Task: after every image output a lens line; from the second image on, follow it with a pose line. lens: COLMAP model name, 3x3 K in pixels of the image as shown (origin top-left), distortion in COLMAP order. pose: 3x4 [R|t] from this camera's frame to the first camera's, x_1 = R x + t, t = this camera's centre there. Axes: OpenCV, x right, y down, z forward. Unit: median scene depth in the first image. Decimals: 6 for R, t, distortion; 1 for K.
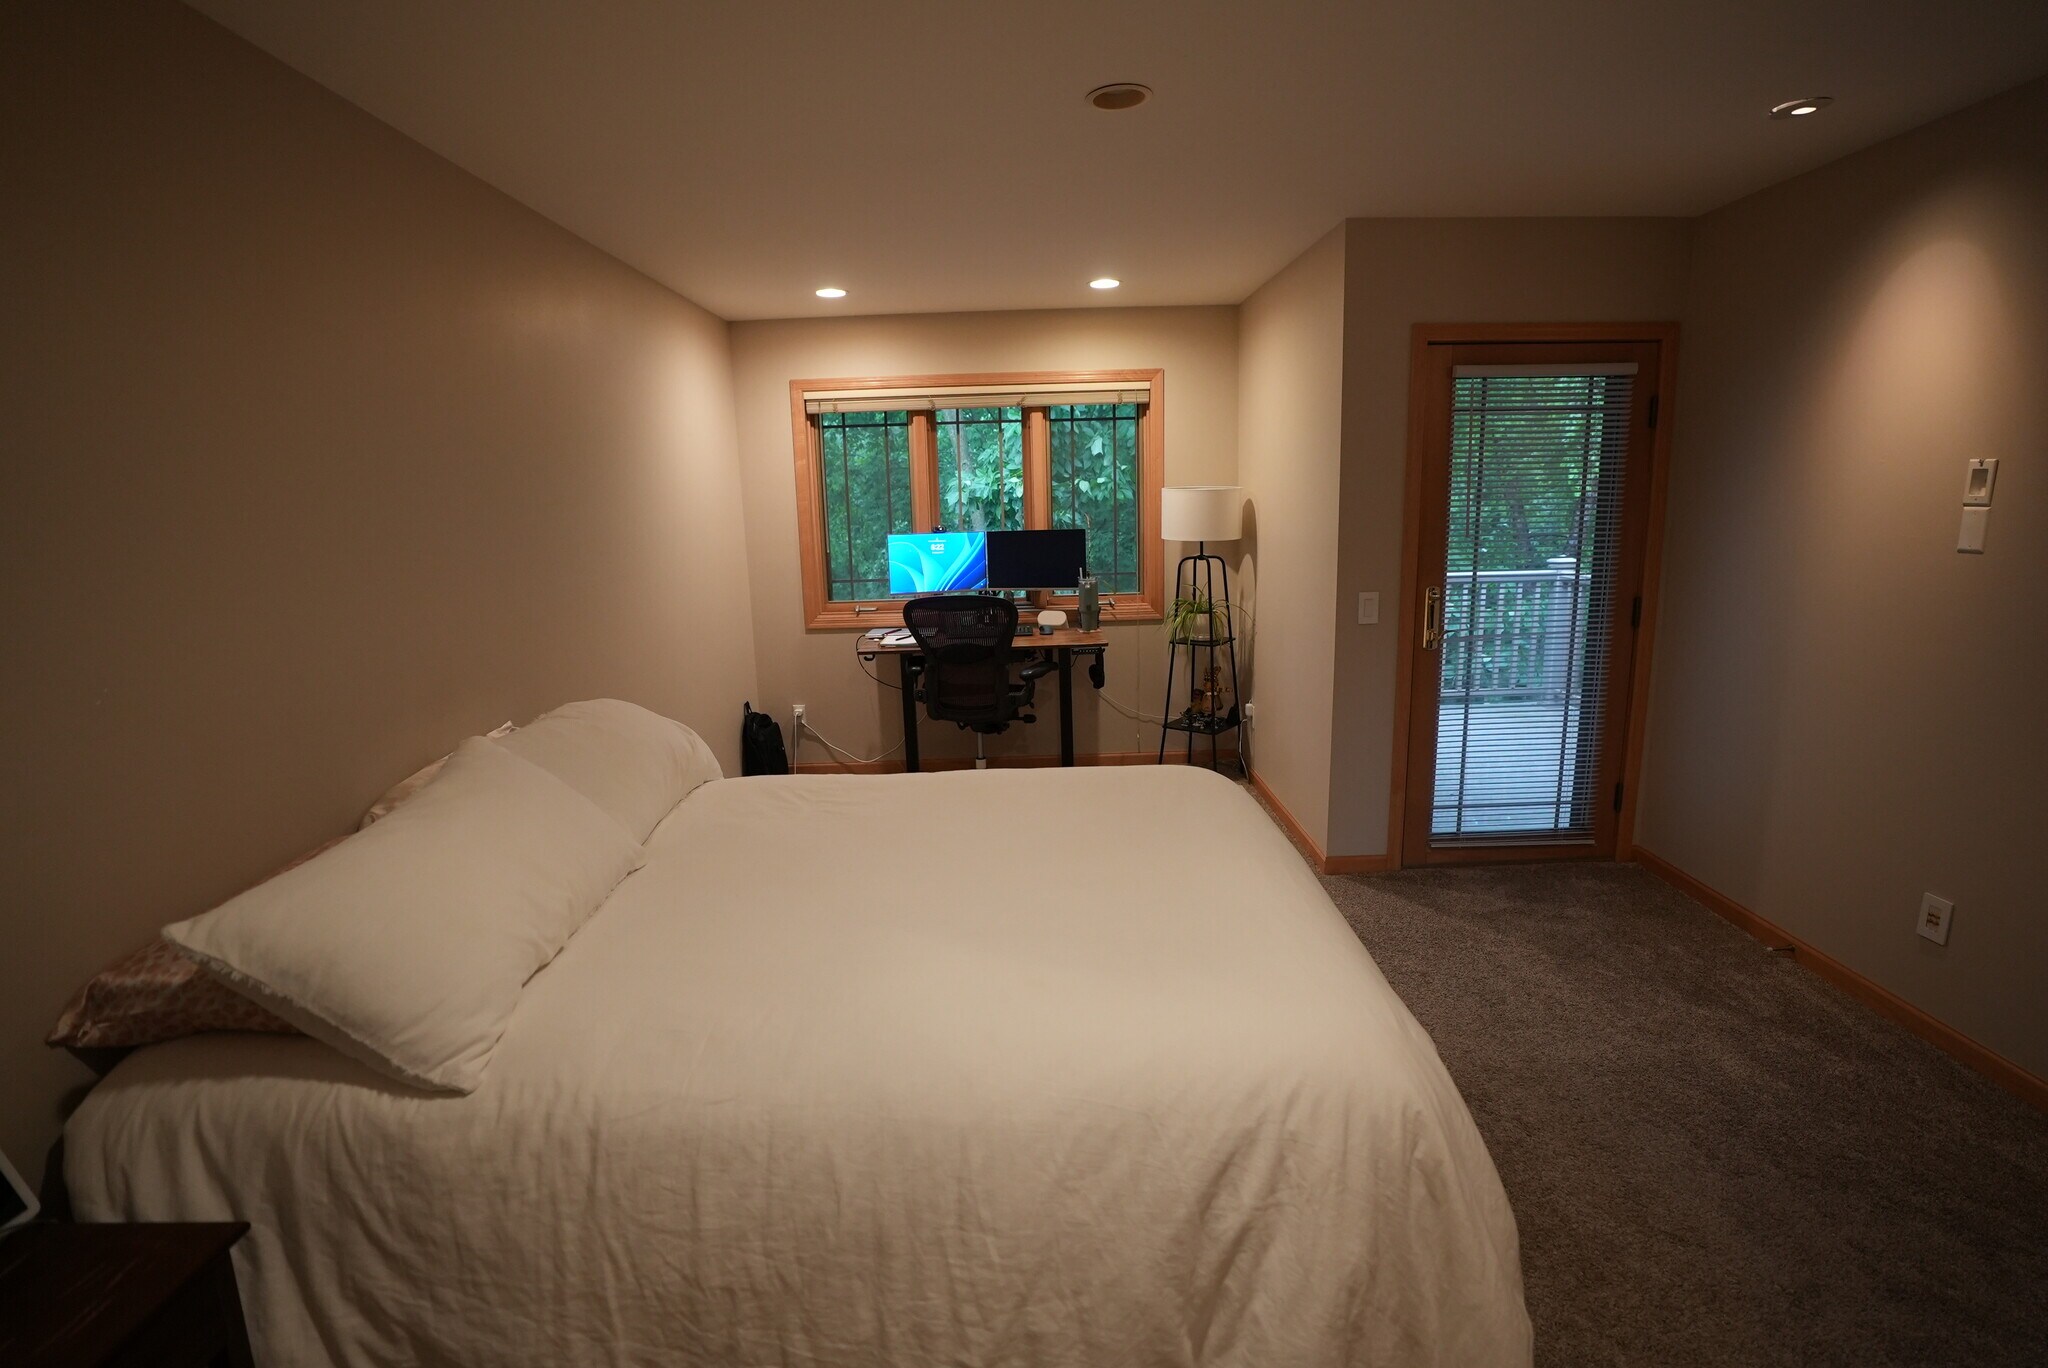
lens RADIAL K [[952.4, 0, 1033.2], [0, 952.4, 676.3], [0, 0, 1]] dist [-0.052122, 0.016074]
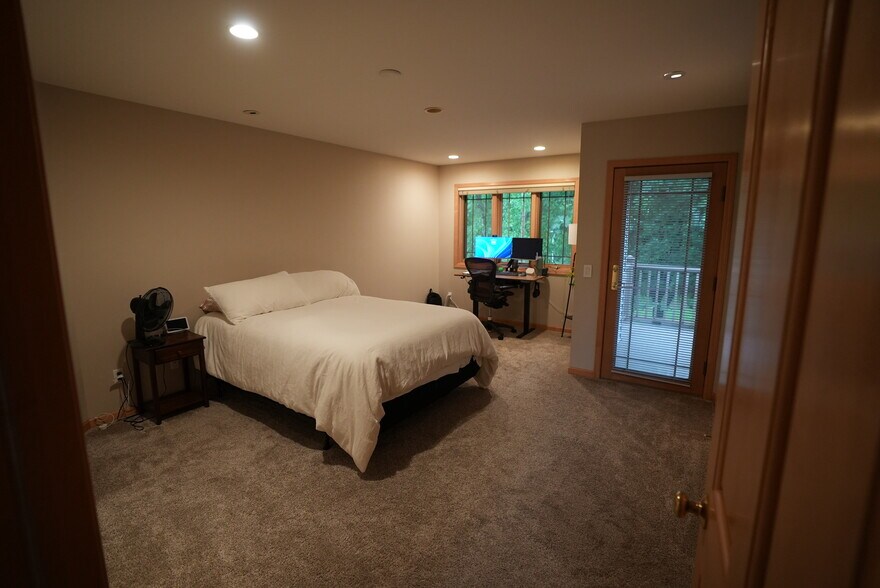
lens RADIAL K [[409.2, 0, 439.8], [0, 409.2, 293.3], [0, 0, 1]] dist [-0.052122, 0.016074]
pose [[0.829742, 0.119916, -0.545113, 0.593567], [-0.131461, 0.991159, 0.017935, 0.018921], [0.542445, 0.056779, 0.838171, -0.130358]]
